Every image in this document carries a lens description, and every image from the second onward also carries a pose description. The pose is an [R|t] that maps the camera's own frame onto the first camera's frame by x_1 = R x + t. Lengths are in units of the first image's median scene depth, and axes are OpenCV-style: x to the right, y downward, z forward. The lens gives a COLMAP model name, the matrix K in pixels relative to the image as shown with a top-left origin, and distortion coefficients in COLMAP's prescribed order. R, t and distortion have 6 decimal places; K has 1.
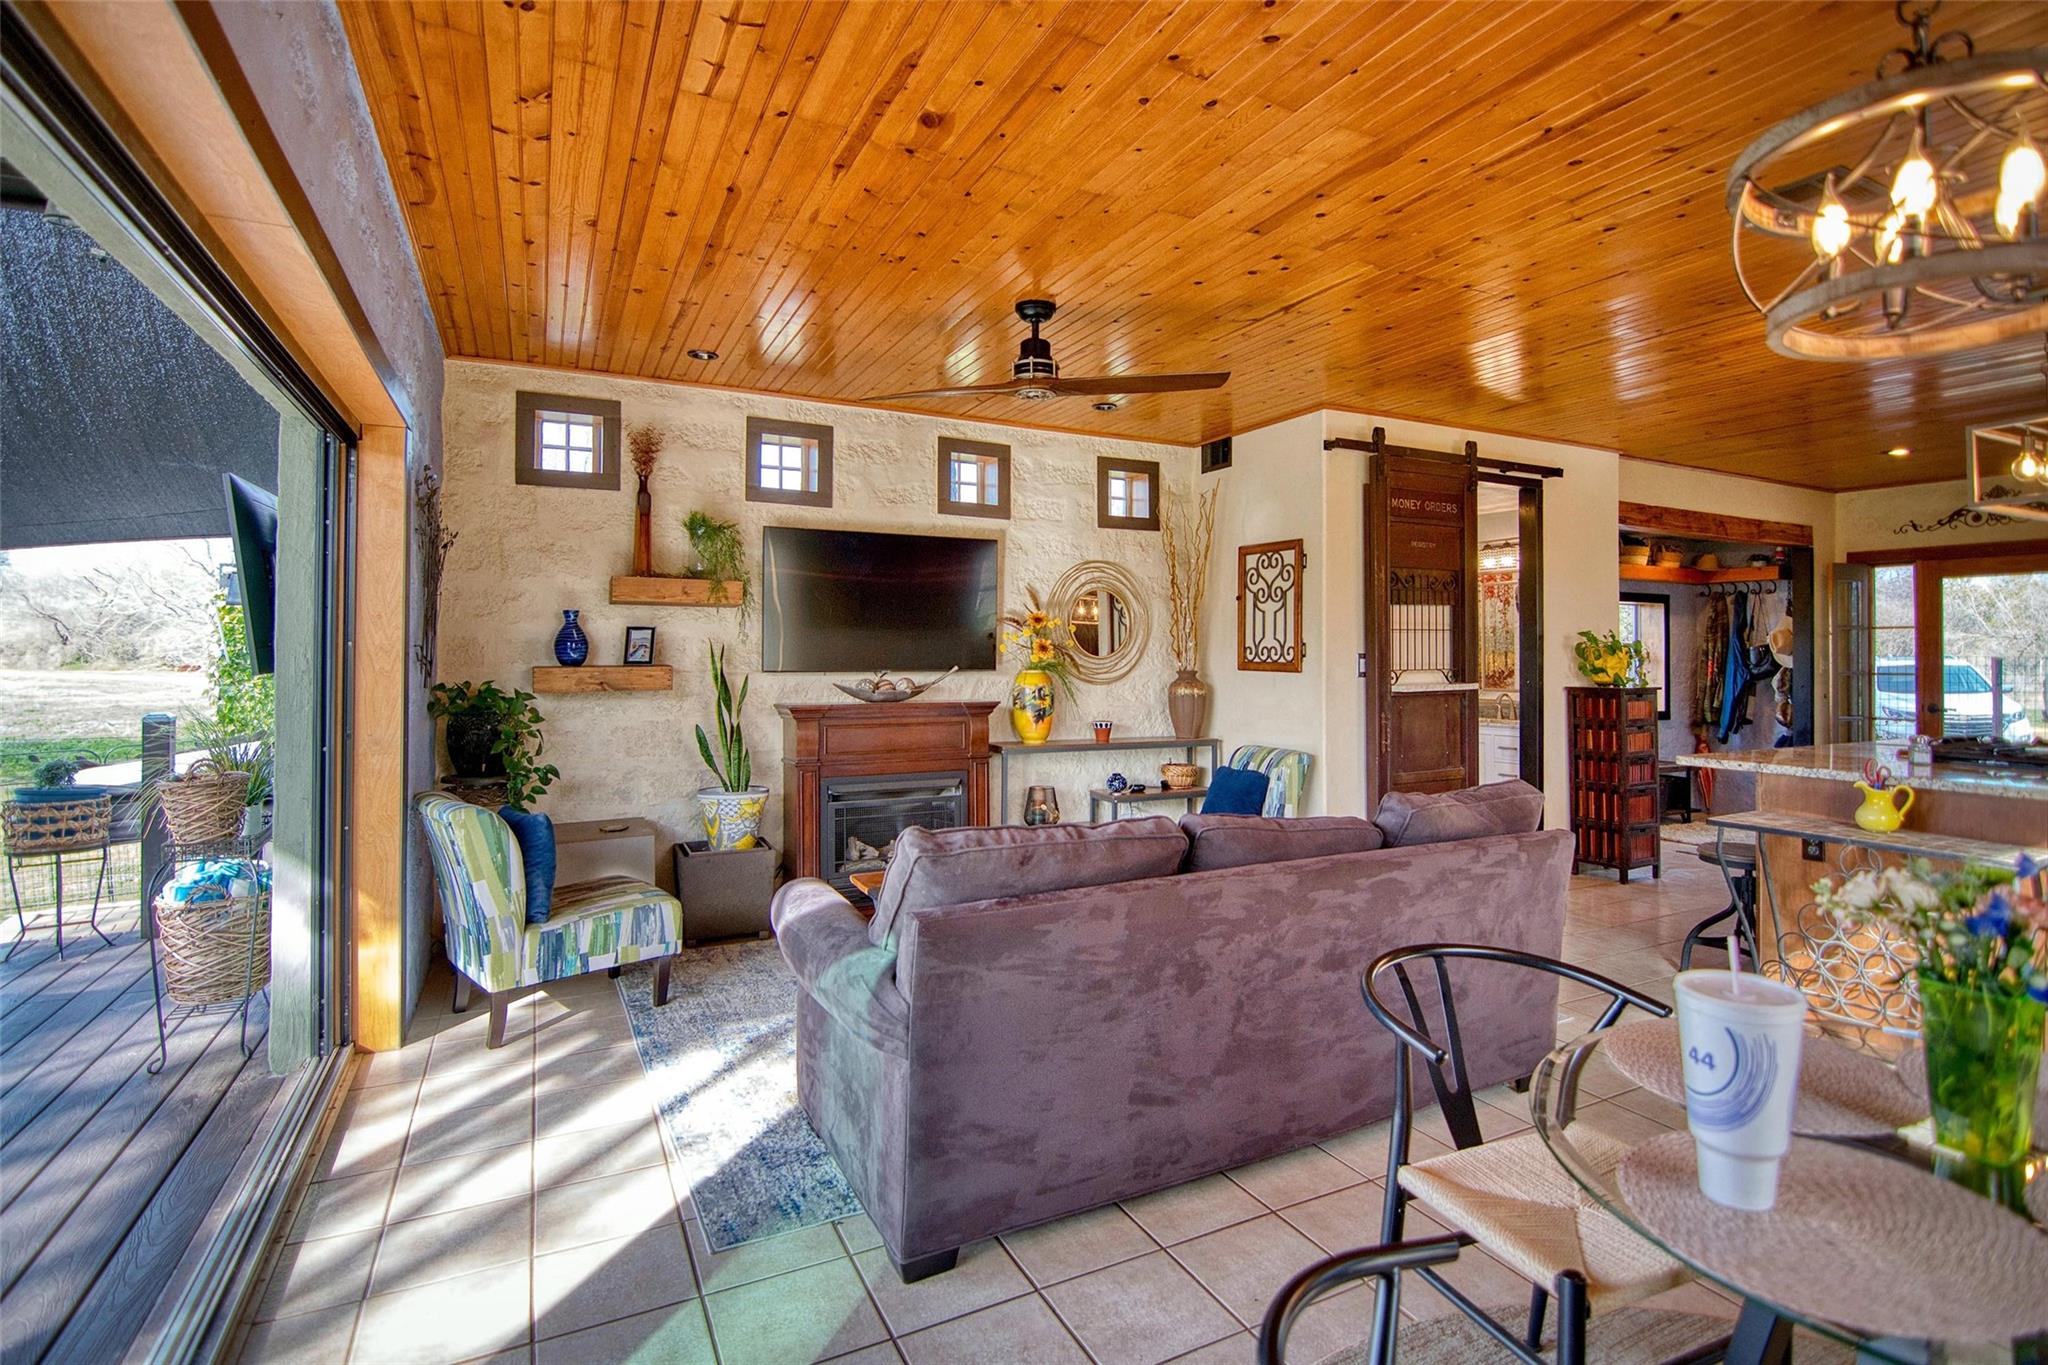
lens RADIAL K [[1030.7, 0, 1098.7], [0, 1030.7, 642.8], [0, 0, 1]] dist [-0.000414, -0.030288]
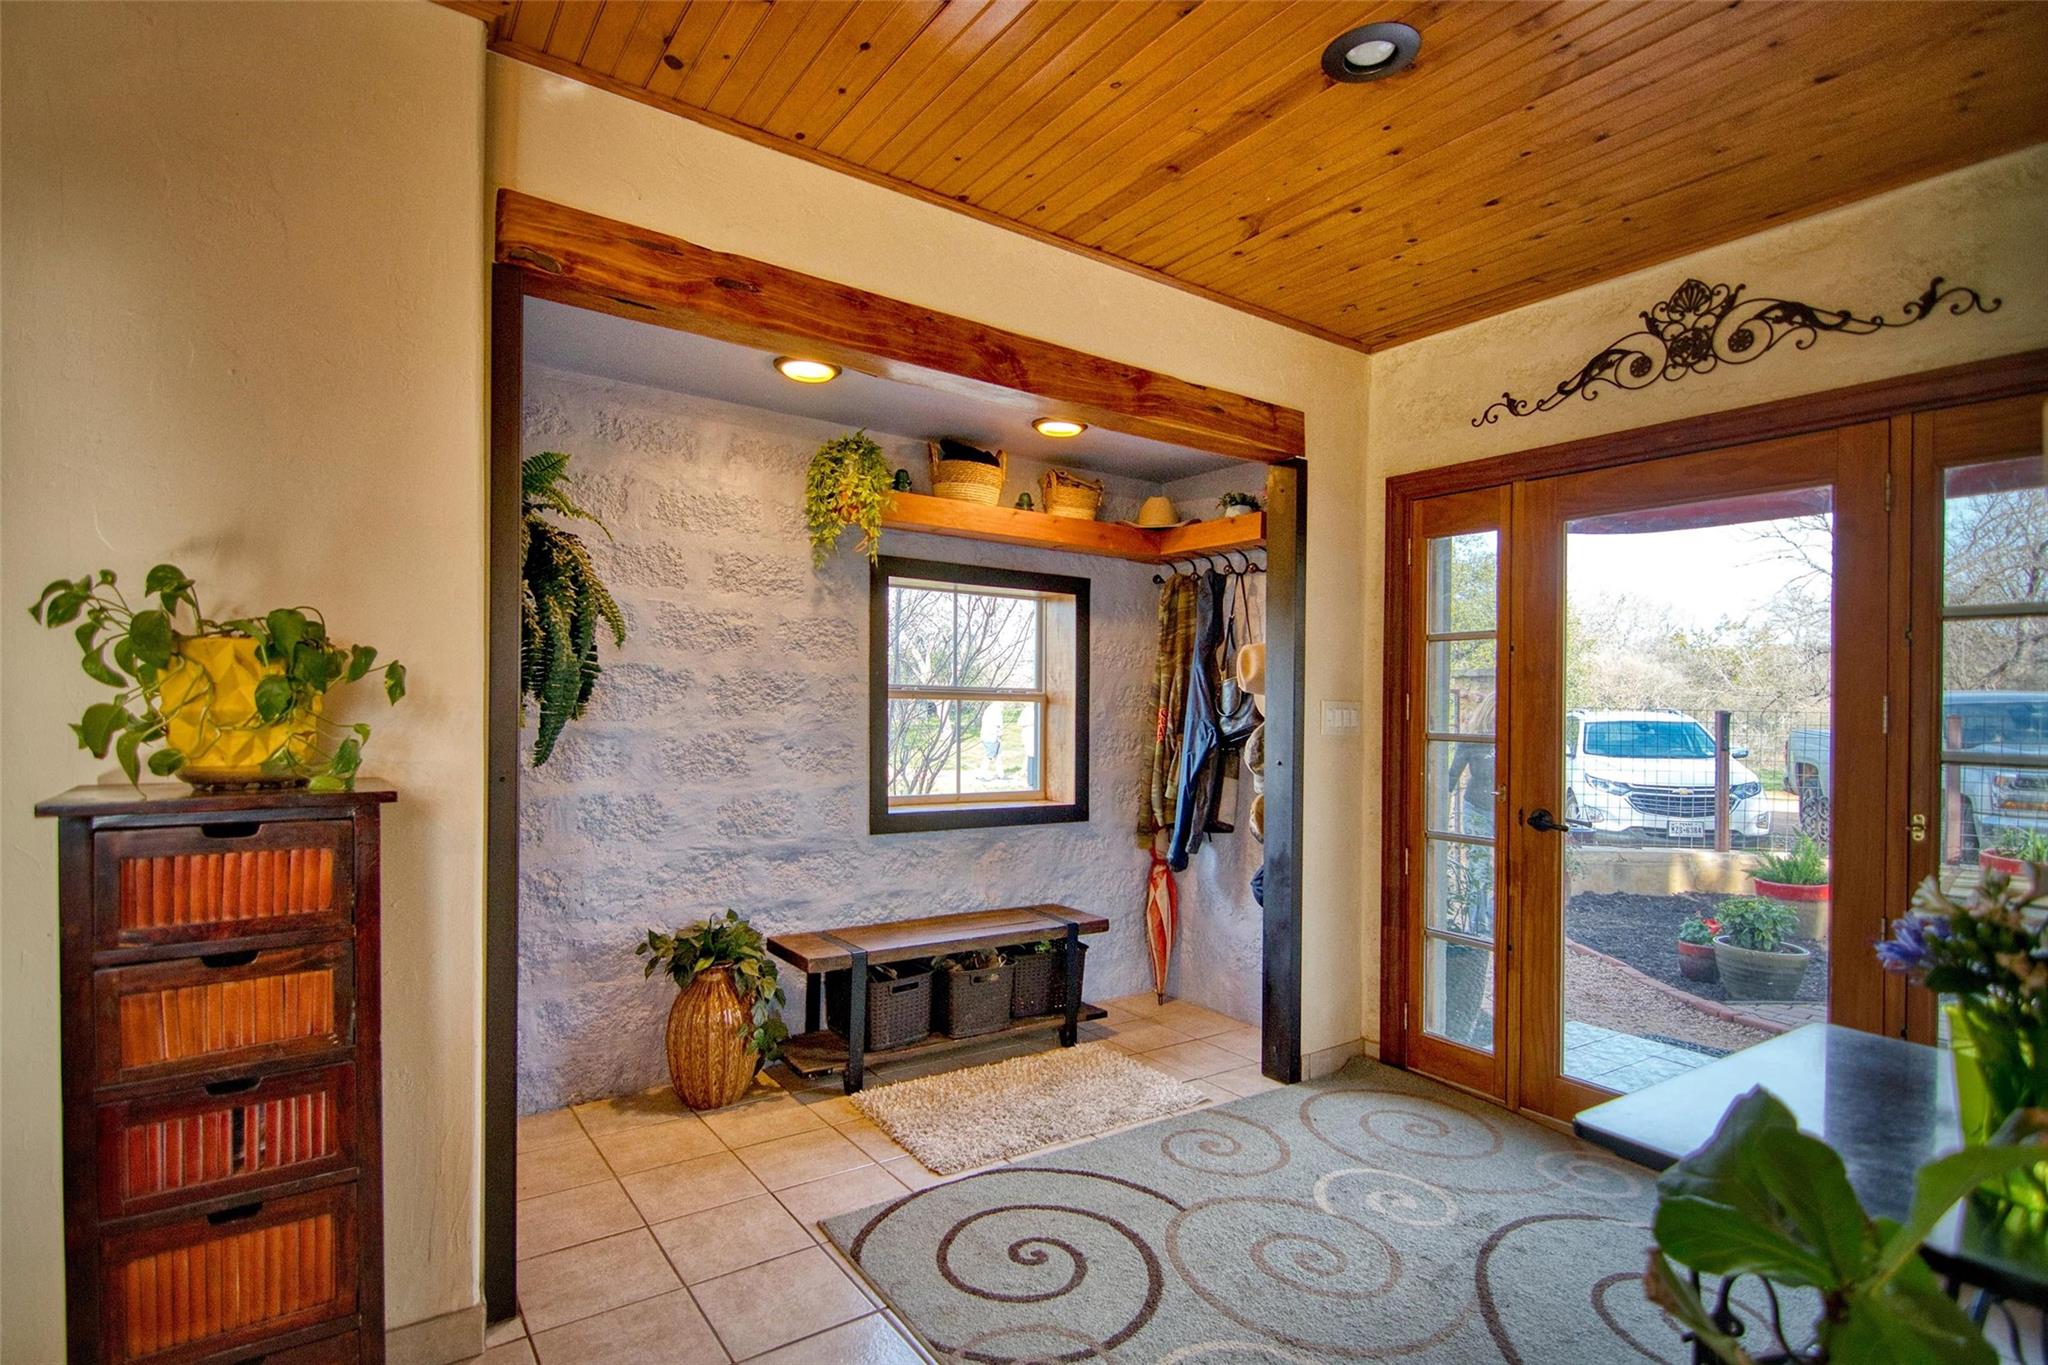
lens RADIAL K [[1011.4, 0, 1023.4], [0, 1011.4, 718.0], [0, 0, 1]] dist [-0.001531, -0.000373]
pose [[0.994089, 0.003071, 0.108521, 0.489011], [-0.005615, 0.999716, 0.023144, 0.011603], [-0.108419, -0.023617, 0.993825, 0.523645]]
